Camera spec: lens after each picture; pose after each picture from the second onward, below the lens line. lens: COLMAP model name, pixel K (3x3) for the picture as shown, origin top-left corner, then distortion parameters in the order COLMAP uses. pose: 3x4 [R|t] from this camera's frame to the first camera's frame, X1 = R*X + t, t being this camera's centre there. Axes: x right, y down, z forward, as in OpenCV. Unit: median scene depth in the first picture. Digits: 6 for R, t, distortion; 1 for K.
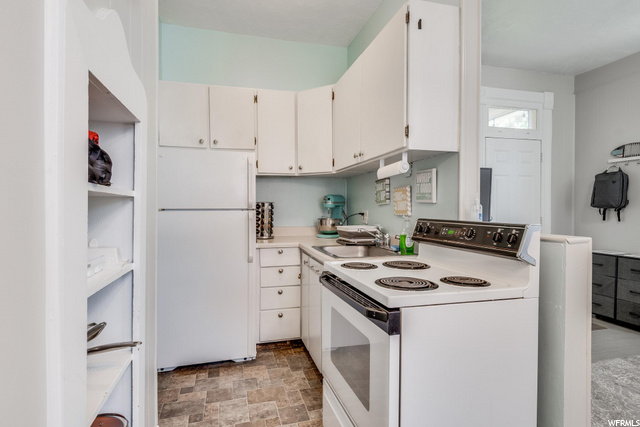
lens RADIAL K [[353.7, 0, 320.0], [0, 353.7, 213.5], [0, 0, 1]] dist [-0.002168, -0.001898]
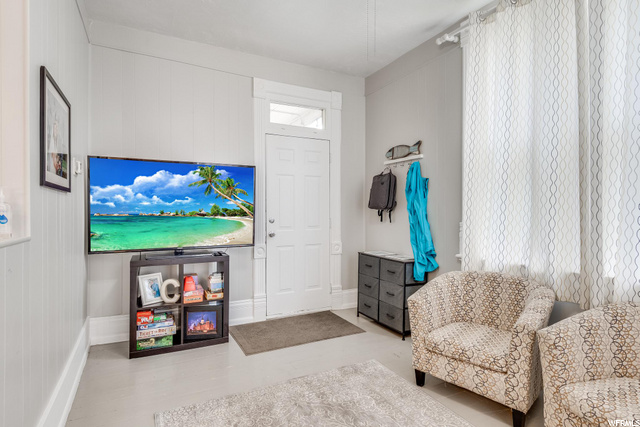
lens RADIAL K [[340.9, 0, 318.5], [0, 340.9, 209.9], [0, 0, 1]] dist [0.041437, -0.032791]
pose [[0.976569, 0.003301, 0.215180, 0.434107], [-0.000882, 0.999935, -0.011338, -0.002061], [-0.215203, 0.010883, 0.976509, 0.085407]]
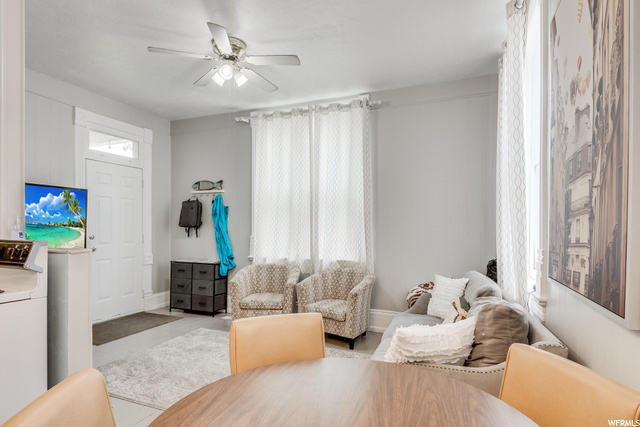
lens RADIAL K [[349.6, 0, 320.5], [0, 349.6, 230.0], [0, 0, 1]] dist [0.000208, -0.001541]
pose [[0.600293, 0.001085, 0.799780, 0.060347], [0.001511, 0.999996, -0.002491, -0.001365], [-0.799779, 0.002703, 0.600289, -0.185017]]
